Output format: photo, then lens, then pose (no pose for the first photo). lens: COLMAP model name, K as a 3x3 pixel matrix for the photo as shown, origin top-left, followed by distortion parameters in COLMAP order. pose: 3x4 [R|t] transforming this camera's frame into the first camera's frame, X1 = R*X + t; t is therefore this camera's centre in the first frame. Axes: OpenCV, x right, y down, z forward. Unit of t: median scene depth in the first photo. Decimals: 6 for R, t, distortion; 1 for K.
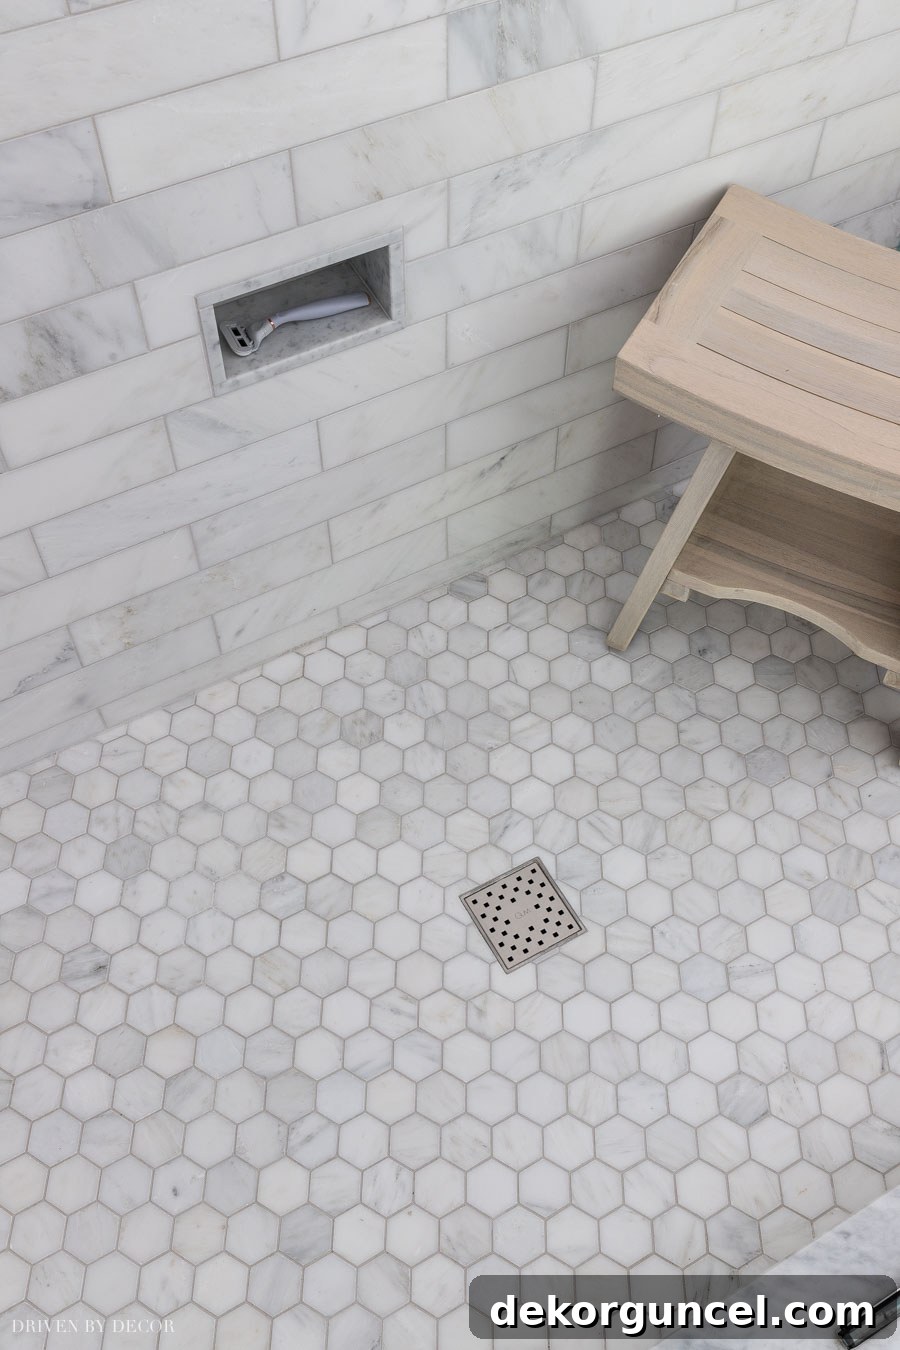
lens RADIAL K [[1284.1, 0, 450.0], [0, 1284.1, 675.0], [0, 0, 1]] dist [-0.012259, -0.003021]
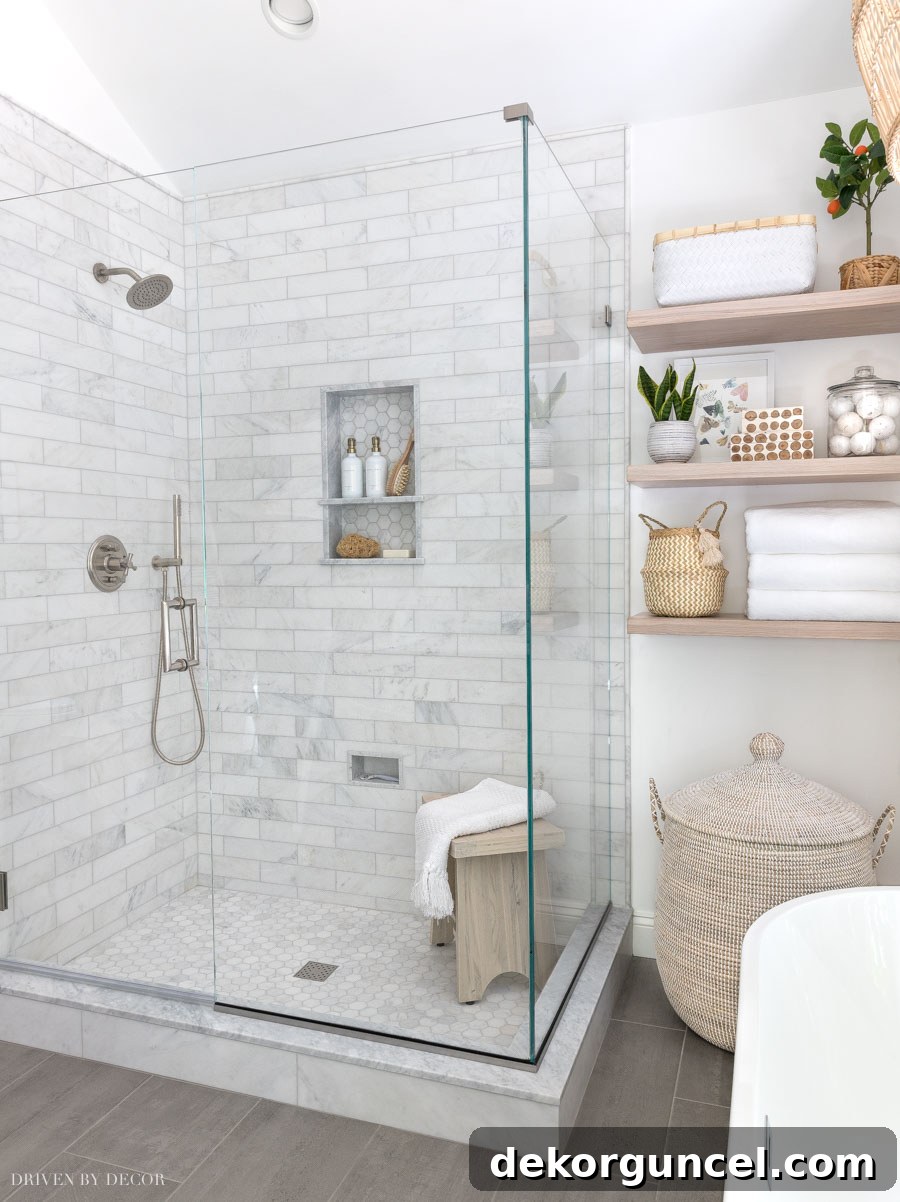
lens RADIAL K [[889.9, 0, 450.0], [0, 889.9, 601.0], [0, 0, 1]] dist [0.004707, 0.001942]
pose [[0.652556, 0.032658, -0.757037, 1.736065], [-0.613568, 0.609027, -0.502614, 0.508905], [0.444641, 0.792477, 0.417462, -0.303775]]
